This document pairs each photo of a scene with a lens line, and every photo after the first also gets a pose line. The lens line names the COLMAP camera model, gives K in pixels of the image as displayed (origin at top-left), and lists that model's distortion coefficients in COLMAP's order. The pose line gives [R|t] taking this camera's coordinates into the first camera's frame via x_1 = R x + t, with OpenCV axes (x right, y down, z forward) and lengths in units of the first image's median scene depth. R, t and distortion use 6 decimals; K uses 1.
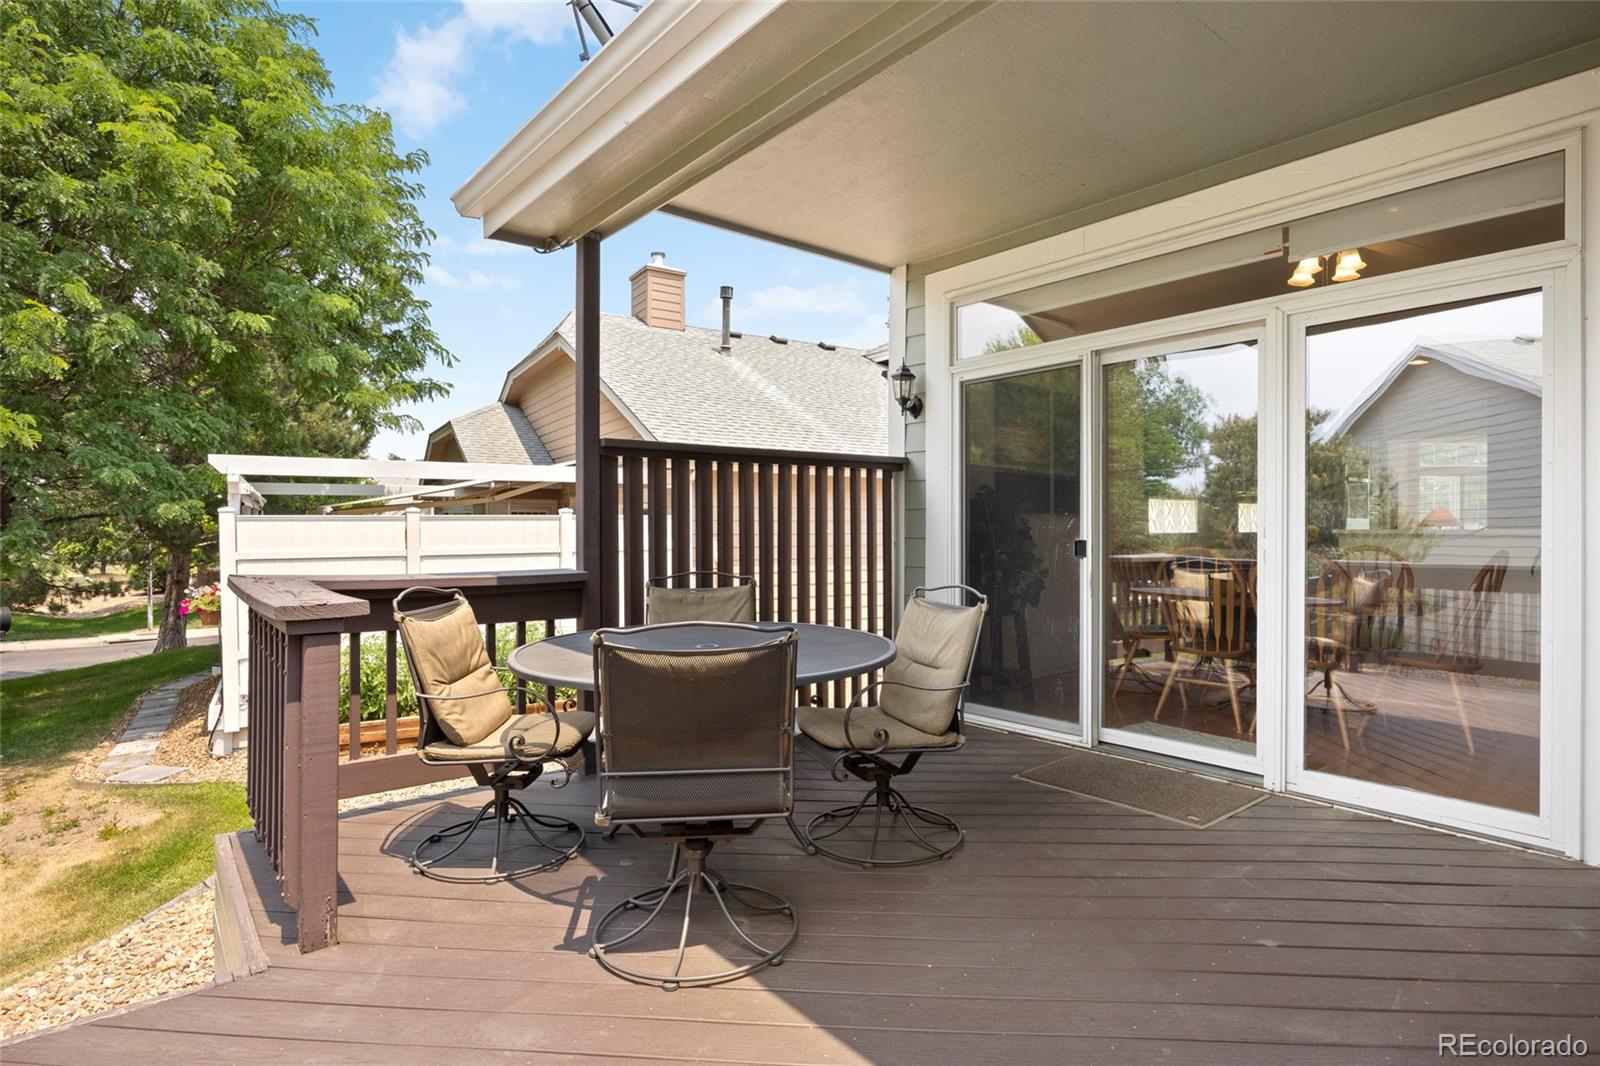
lens RADIAL K [[839.9, 0, 797.7], [0, 839.9, 526.6], [0, 0, 1]] dist [-0.004355, -0.000109]
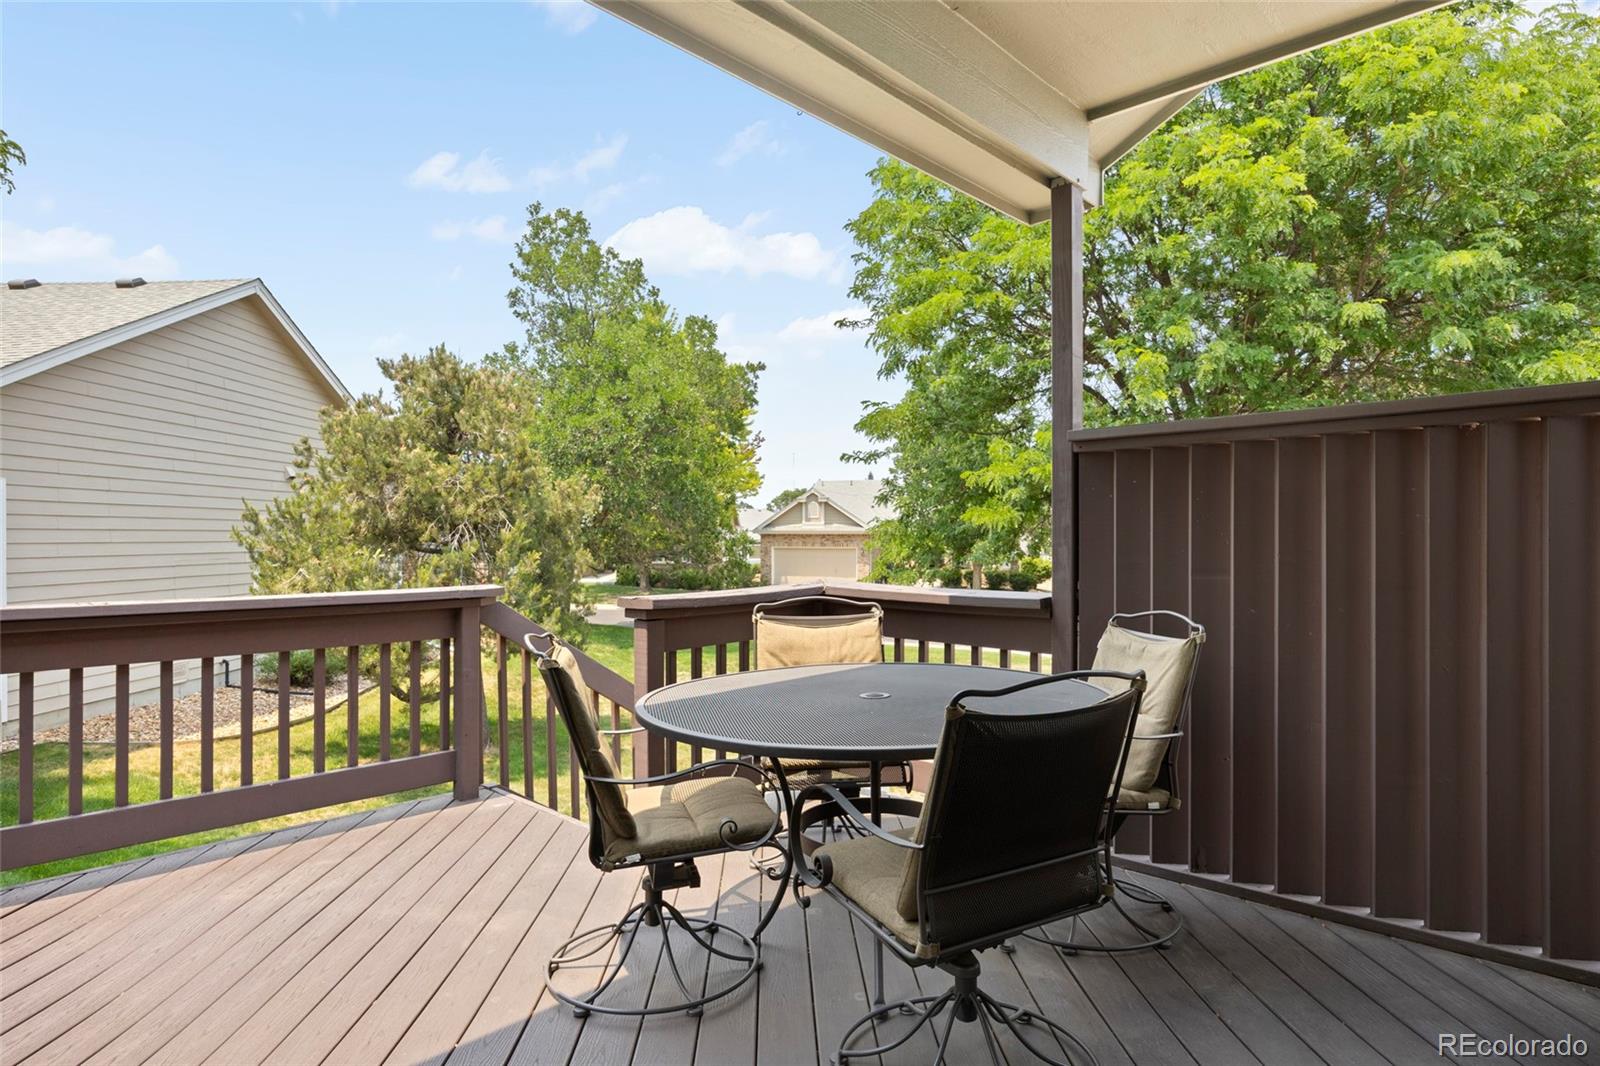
lens RADIAL K [[901.1, 0, 800.0], [0, 901.1, 533.0], [0, 0, 1]] dist [-0.001058, -0.000283]
pose [[0.120472, 0.005554, -0.992701, 0.723931], [0.009664, 0.999930, 0.006768, -0.027394], [0.992670, -0.010408, 0.120410, 0.686226]]
